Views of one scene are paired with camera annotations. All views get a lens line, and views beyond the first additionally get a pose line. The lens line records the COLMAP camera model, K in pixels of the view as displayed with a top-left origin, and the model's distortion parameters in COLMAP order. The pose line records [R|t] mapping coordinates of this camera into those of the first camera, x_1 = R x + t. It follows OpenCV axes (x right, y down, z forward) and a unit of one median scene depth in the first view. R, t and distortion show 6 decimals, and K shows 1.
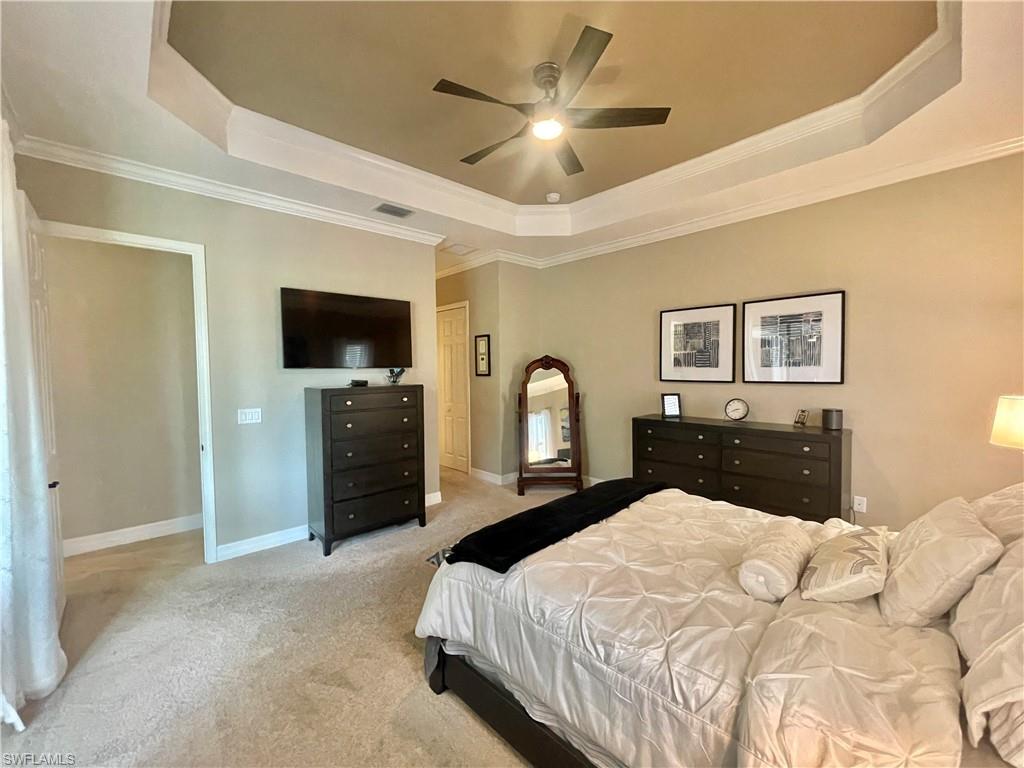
lens RADIAL K [[412.9, 0, 513.2], [0, 412.9, 384.3], [0, 0, 1]] dist [0.000231, -0.000002]
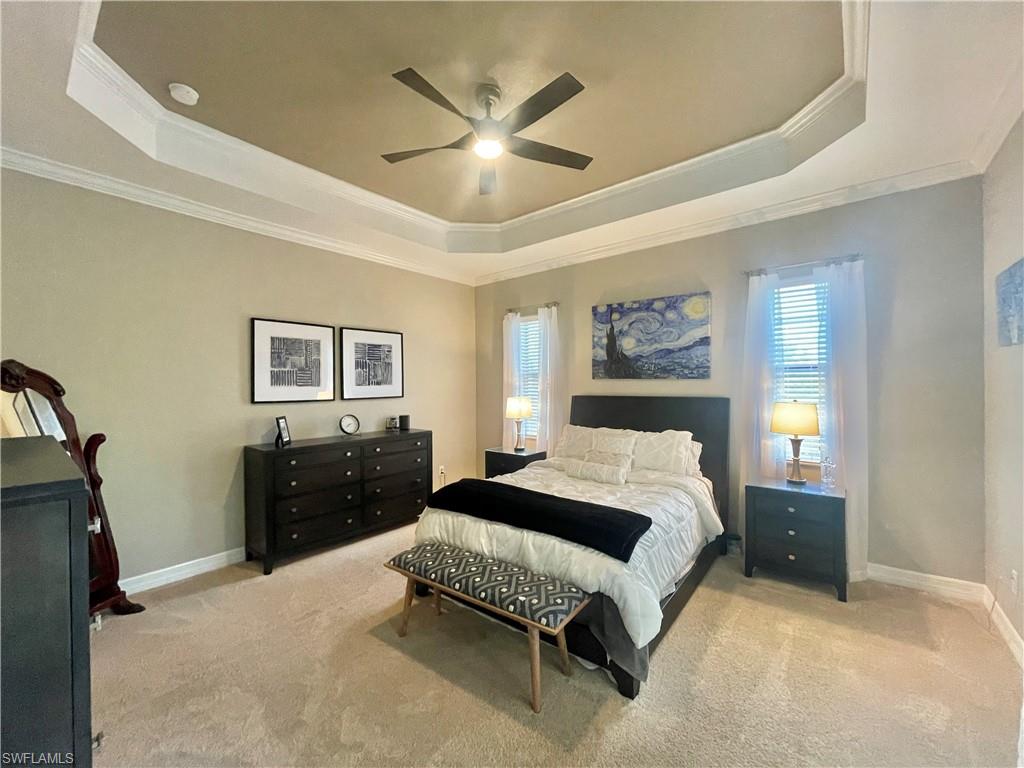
lens RADIAL K [[412.9, 0, 512.4], [0, 412.9, 382.1], [0, 0, 1]] dist [0.000231, -0.000002]
pose [[-0.124784, 0.017828, 0.992024, -0.577756], [0.055284, 0.998410, -0.010989, -0.014692], [-0.990643, 0.053472, -0.125571, 0.680541]]
